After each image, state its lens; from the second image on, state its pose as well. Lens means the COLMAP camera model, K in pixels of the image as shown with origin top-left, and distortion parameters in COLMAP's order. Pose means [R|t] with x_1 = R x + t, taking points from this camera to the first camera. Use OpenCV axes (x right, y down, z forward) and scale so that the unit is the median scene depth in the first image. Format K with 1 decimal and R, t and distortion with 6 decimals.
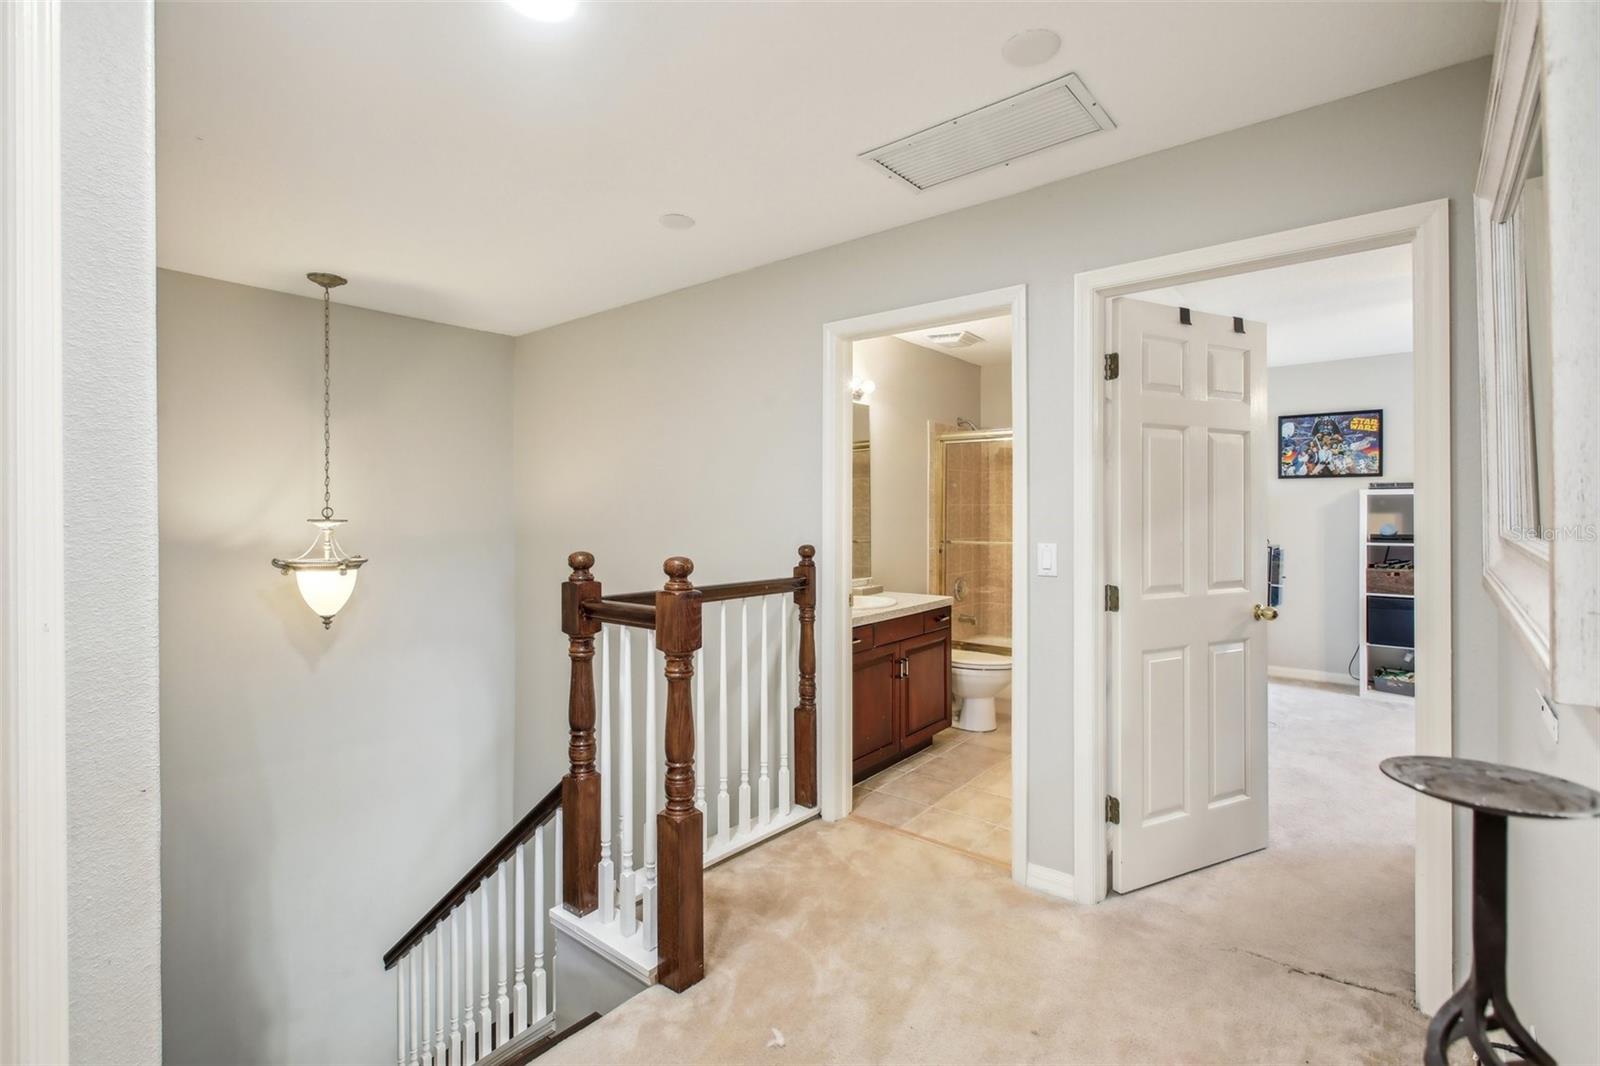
lens RADIAL K [[736.1, 0, 791.8], [0, 736.1, 516.7], [0, 0, 1]] dist [-0.016467, 0.008997]
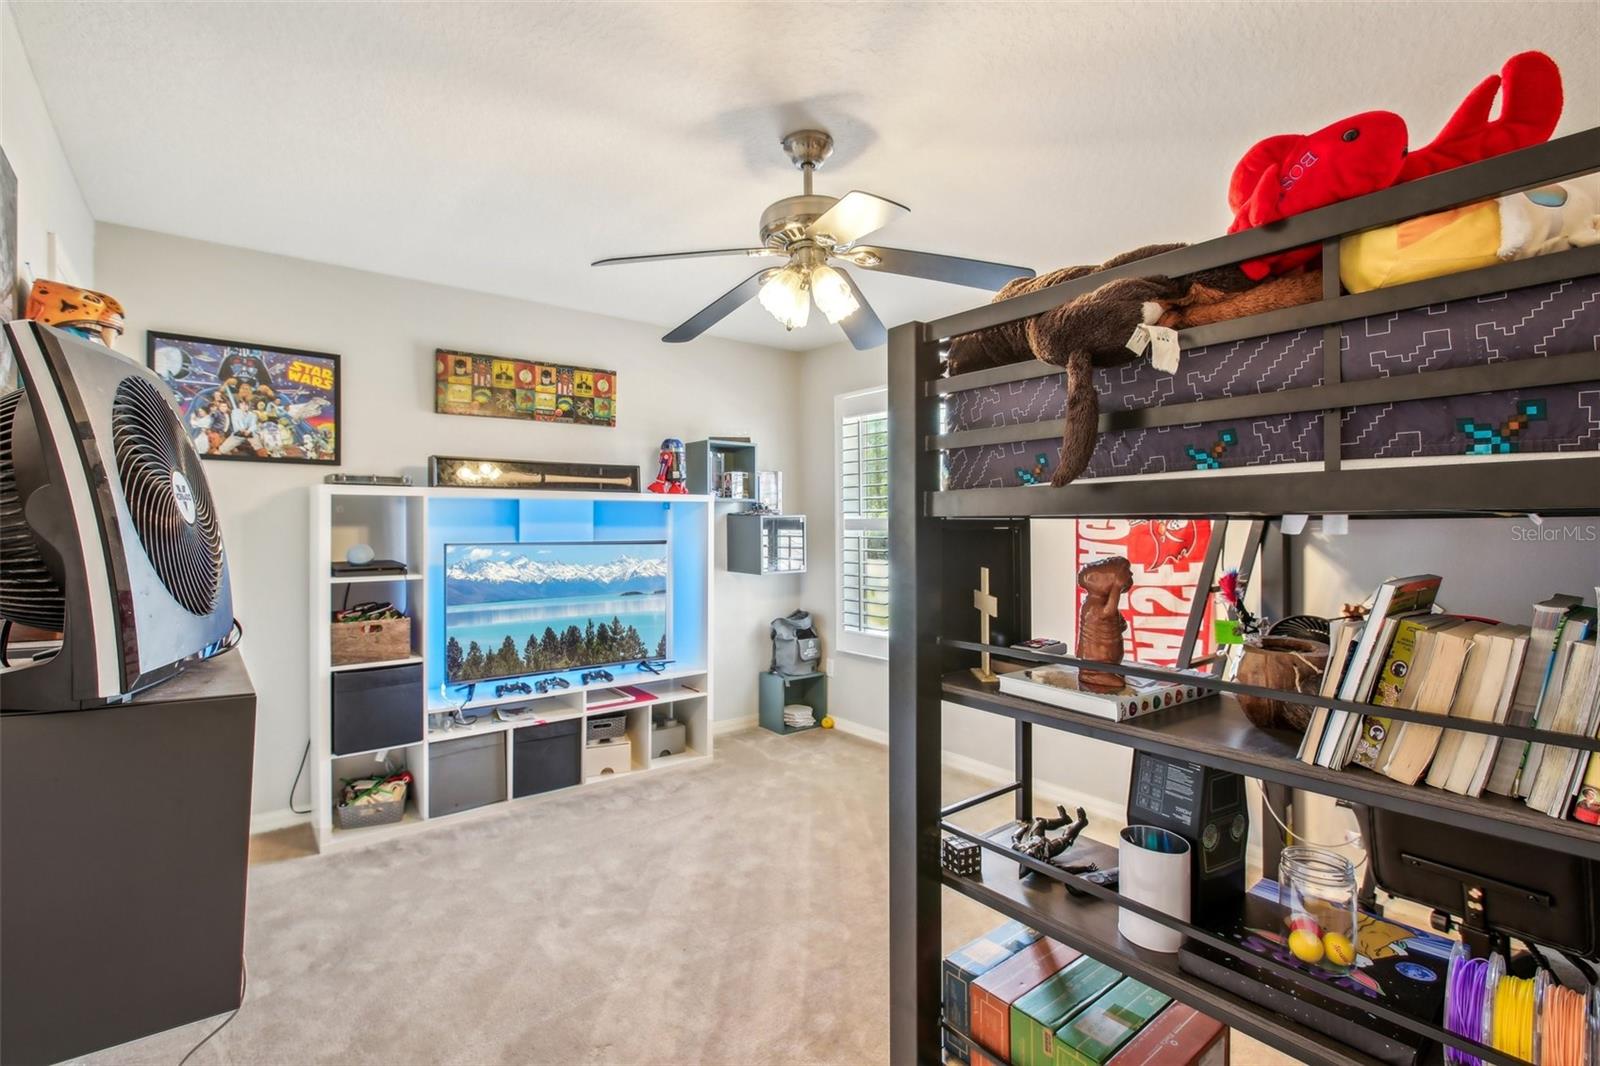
lens RADIAL K [[736.1, 0, 802.2], [0, 736.1, 528.4], [0, 0, 1]] dist [-0.016467, 0.008997]
pose [[0.197176, -0.002708, 0.980364, 0.284805], [0.005307, 0.999984, 0.001695, -0.002369], [-0.980354, 0.004869, 0.197188, 0.498058]]
